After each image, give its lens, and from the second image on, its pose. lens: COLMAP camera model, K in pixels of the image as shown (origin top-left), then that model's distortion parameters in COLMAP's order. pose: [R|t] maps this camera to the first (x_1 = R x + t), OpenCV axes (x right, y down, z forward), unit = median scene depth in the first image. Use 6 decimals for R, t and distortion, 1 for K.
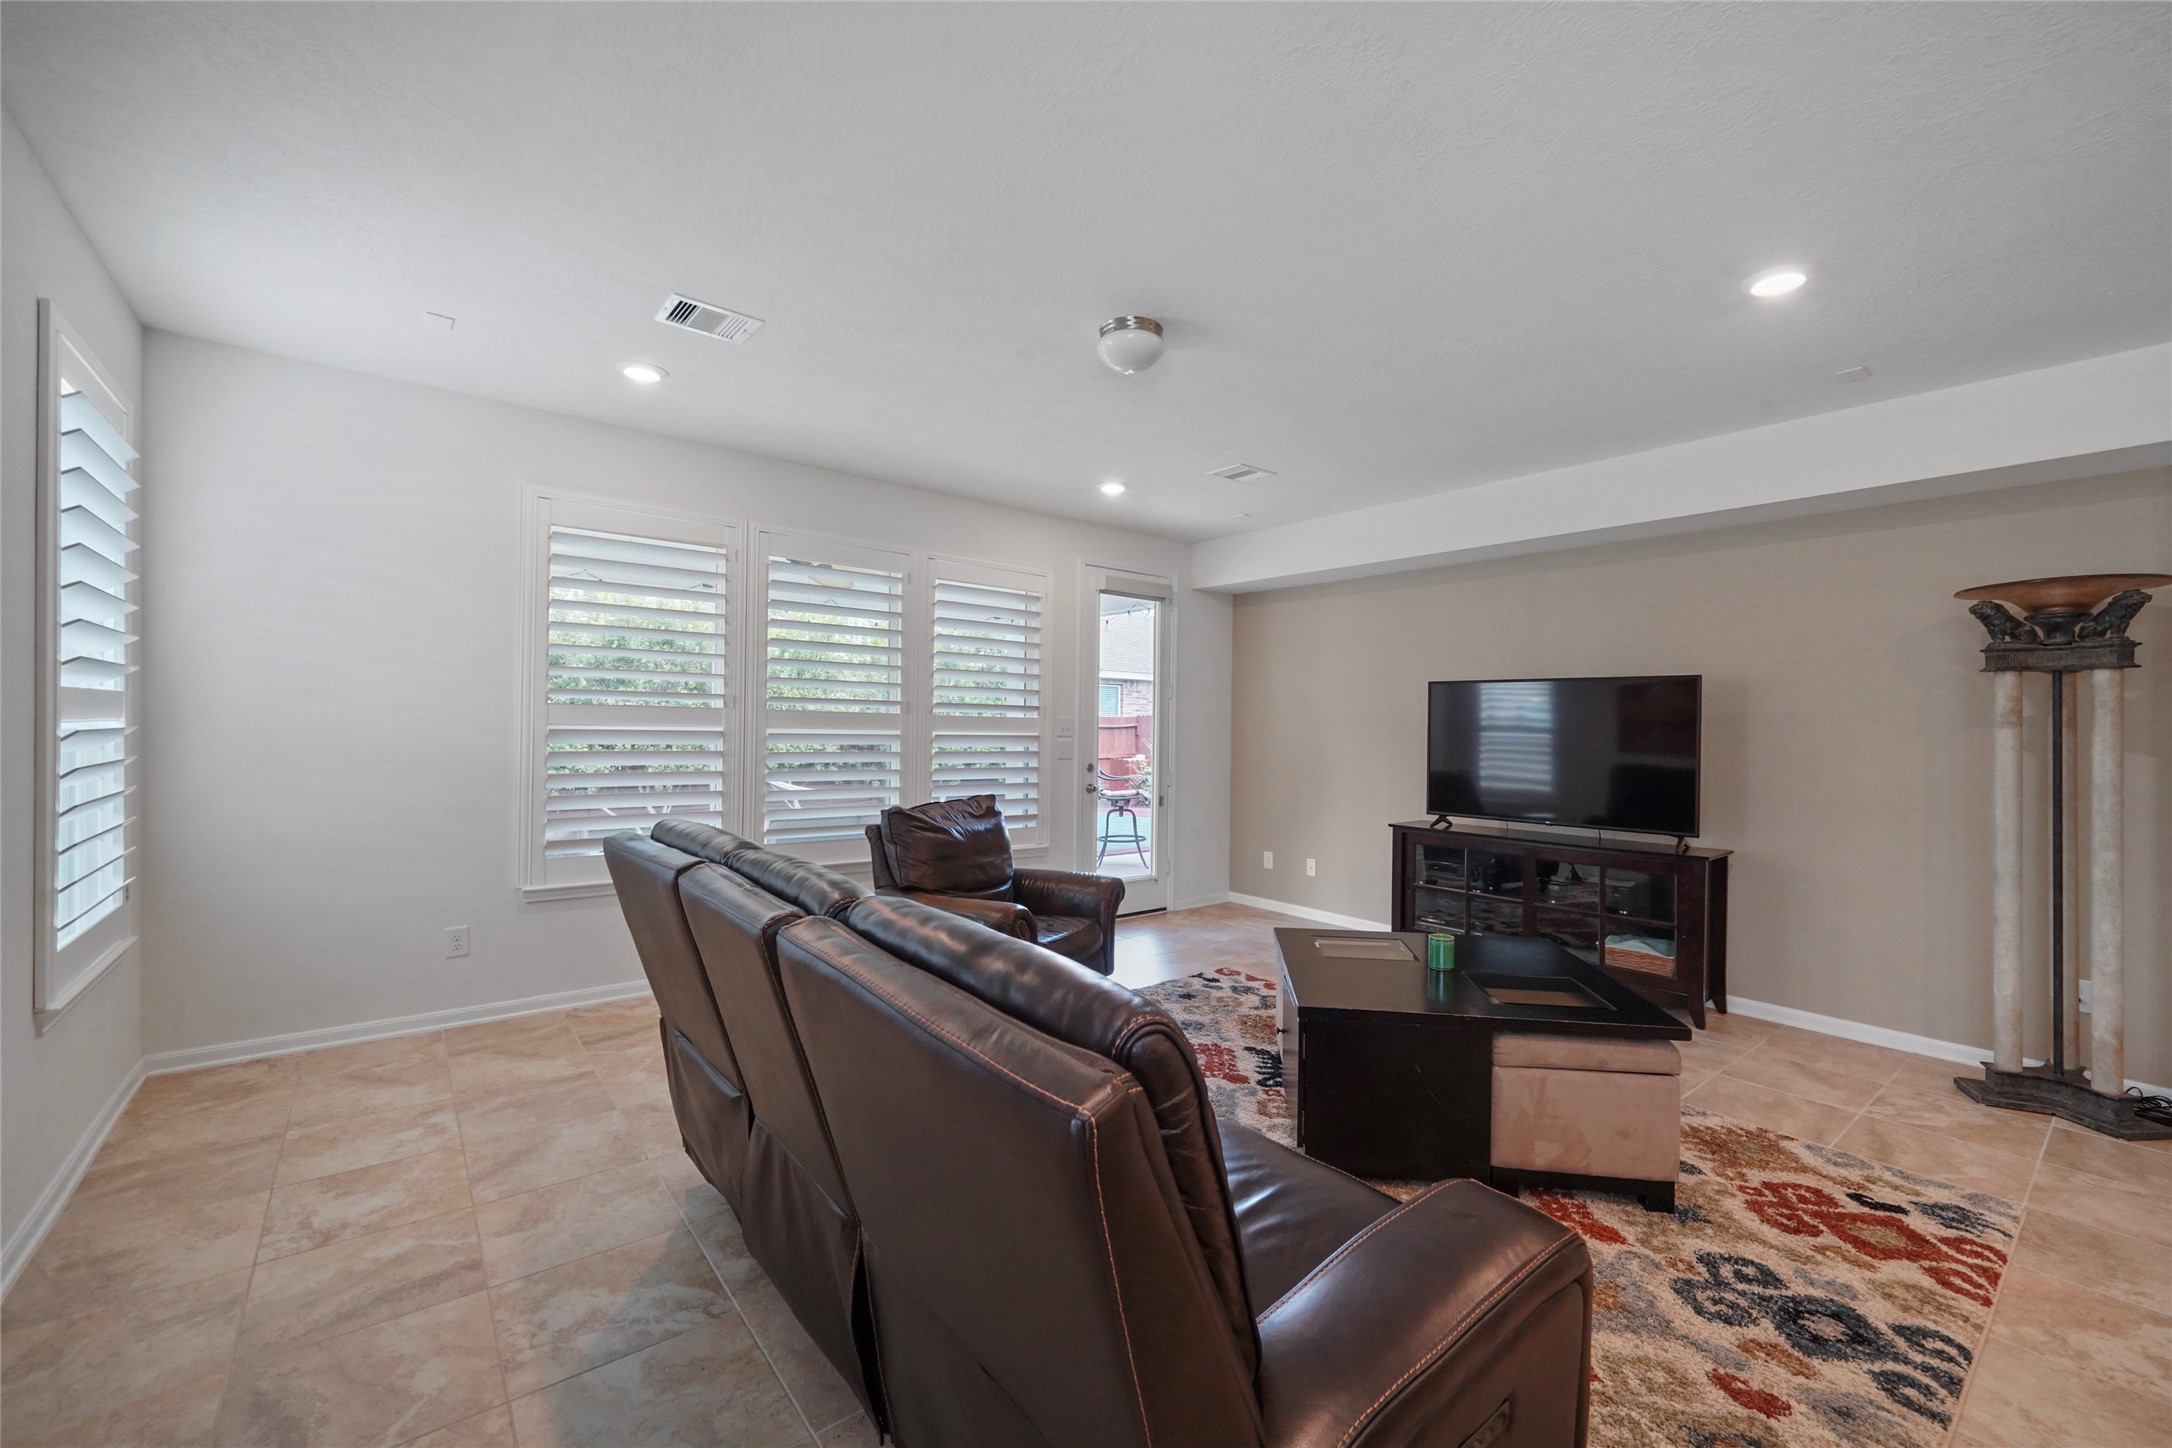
lens RADIAL K [[863.6, 0, 1075.6], [0, 863.6, 726.7], [0, 0, 1]] dist [-0.001745, 0.000111]
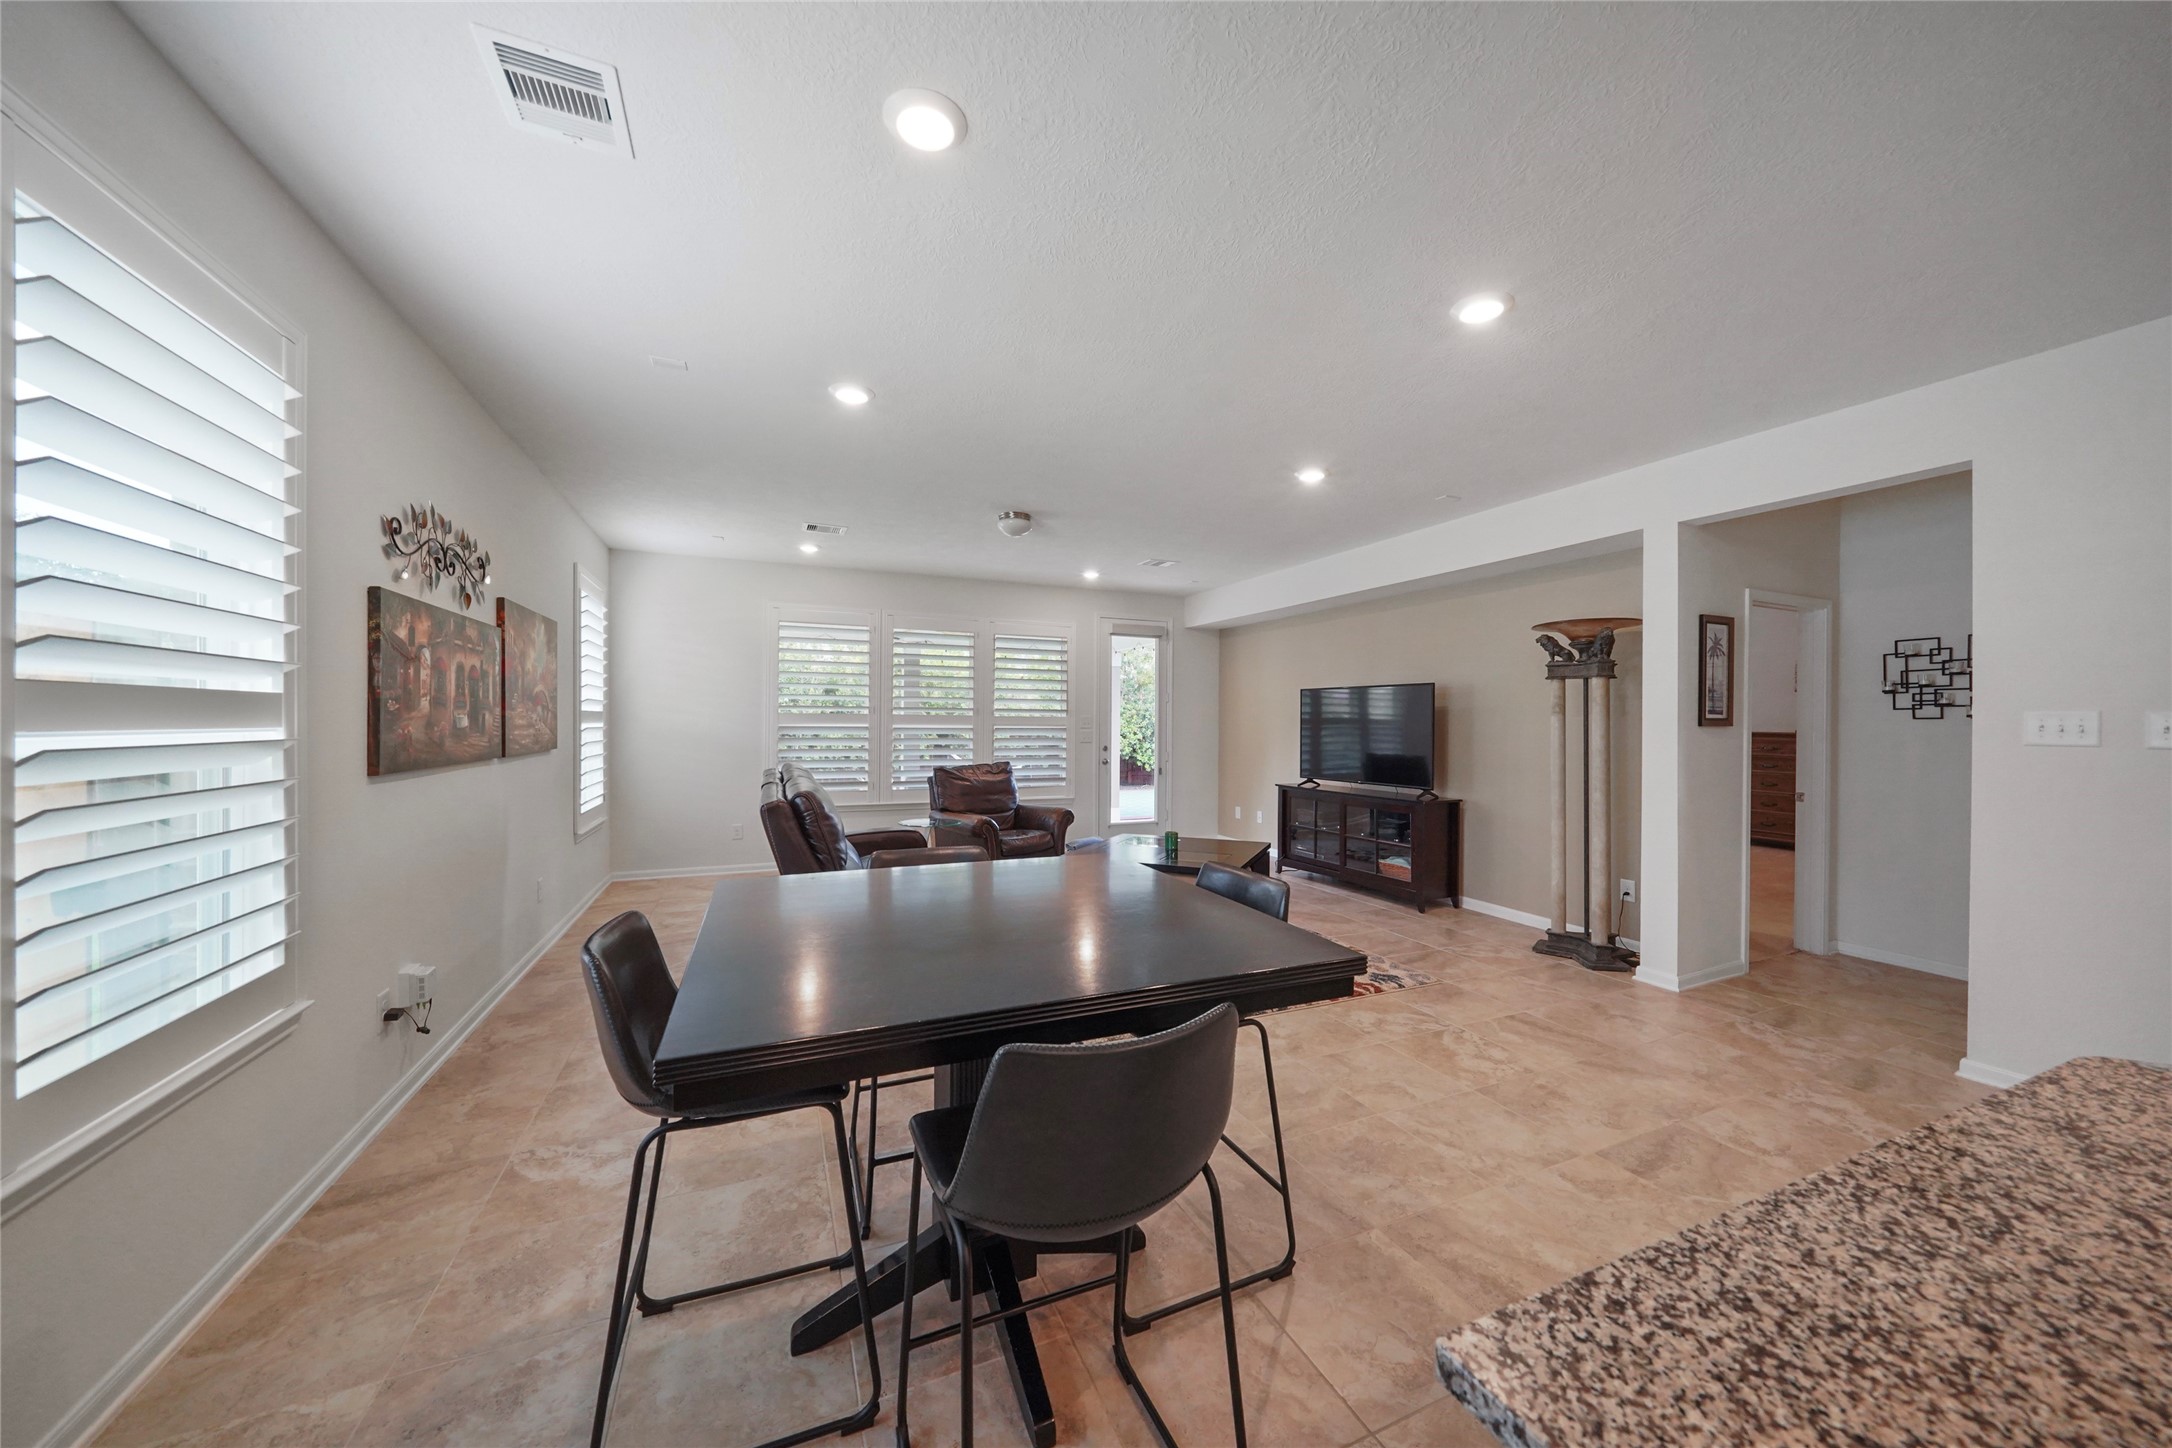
lens RADIAL K [[747.7, 0, 1097.2], [0, 747.7, 721.6], [0, 0, 1]] dist [0.001745, 0.000454]
pose [[0.965900, -0.011742, -0.258648, 0.624304], [0.010457, 0.999925, -0.006345, 0.013330], [0.258703, 0.003424, 0.965951, -0.535864]]
